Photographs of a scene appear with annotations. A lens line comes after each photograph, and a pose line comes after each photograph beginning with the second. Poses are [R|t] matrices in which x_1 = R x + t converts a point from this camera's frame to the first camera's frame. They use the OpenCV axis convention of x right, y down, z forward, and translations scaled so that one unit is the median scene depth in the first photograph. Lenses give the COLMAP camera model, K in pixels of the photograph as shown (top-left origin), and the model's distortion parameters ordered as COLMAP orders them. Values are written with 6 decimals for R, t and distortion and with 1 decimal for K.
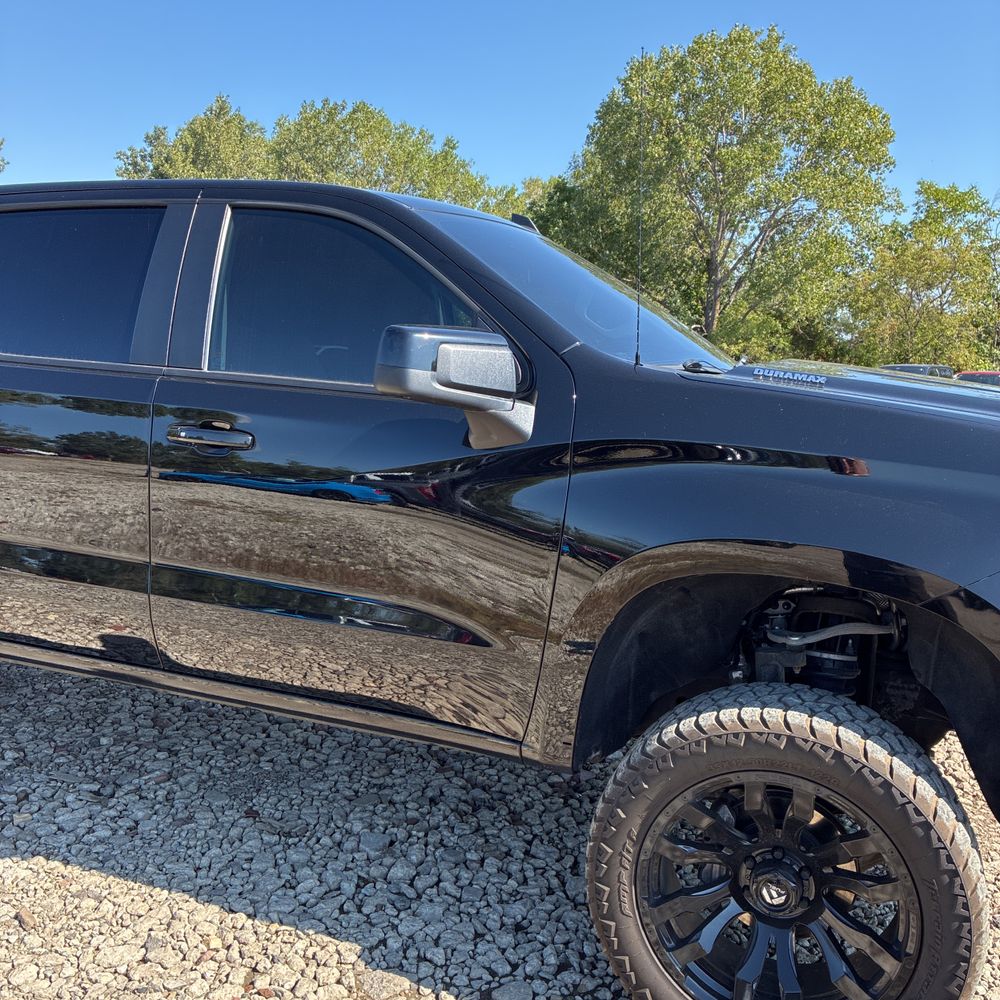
lens RADIAL K [[1002.7, 0, 490.5], [0, 1002.7, 494.5], [0, 0, 1]] dist [0.010863, 0.000000]
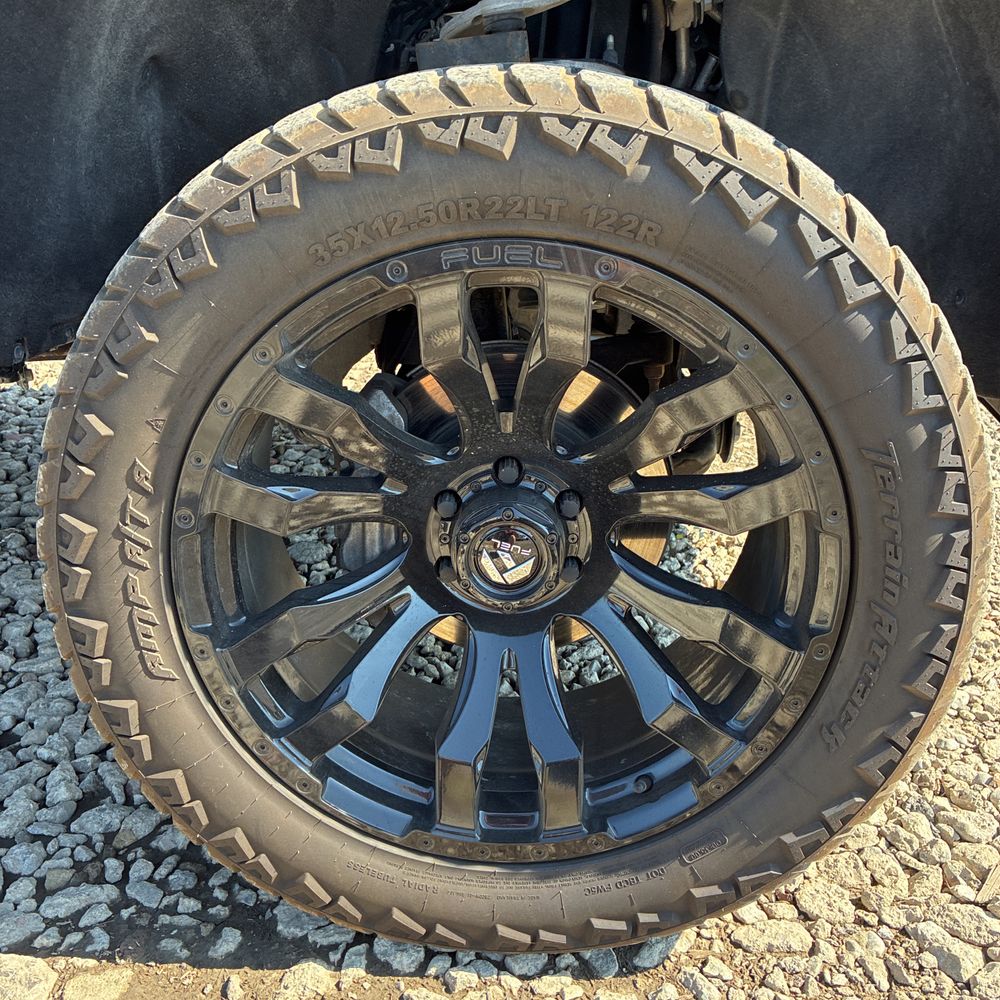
lens RADIAL K [[1002.7, 0, 501.2], [0, 1002.7, 499.4], [0, 0, 1]] dist [0.010863, 0.000000]
pose [[0.940701, -0.148109, 0.305198, 0.153071], [0.072070, 0.966375, 0.246830, 0.264920], [-0.331494, -0.210197, 0.919744, 0.611235]]
